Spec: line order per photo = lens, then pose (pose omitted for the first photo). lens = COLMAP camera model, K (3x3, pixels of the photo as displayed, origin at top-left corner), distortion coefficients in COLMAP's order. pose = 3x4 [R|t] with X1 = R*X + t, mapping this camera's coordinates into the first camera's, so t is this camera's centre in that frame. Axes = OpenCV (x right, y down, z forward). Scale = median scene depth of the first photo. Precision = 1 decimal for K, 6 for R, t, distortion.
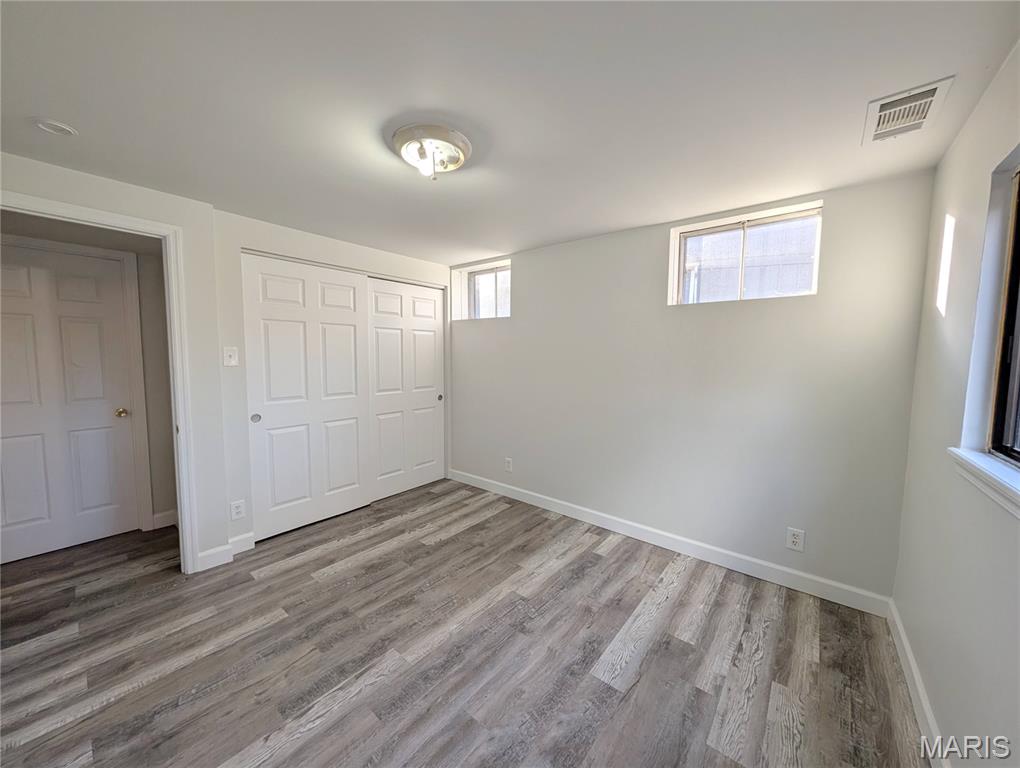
lens RADIAL K [[374.2, 0, 512.2], [0, 374.2, 384.2], [0, 0, 1]] dist [-0.003187, 0.001714]
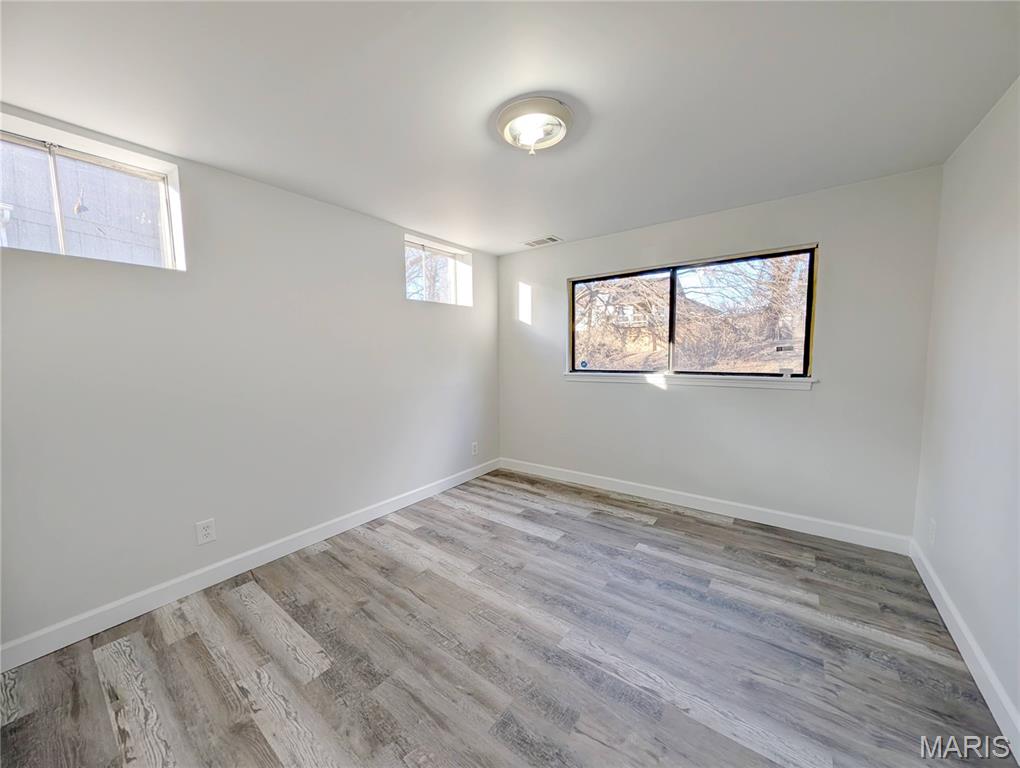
lens RADIAL K [[374.2, 0, 511.1], [0, 374.2, 384.7], [0, 0, 1]] dist [-0.003187, 0.001714]
pose [[-0.035474, -0.101712, 0.994181, -0.948603], [0.092357, 0.990216, 0.104602, -0.042298], [-0.995094, 0.095530, -0.025734, 0.863813]]
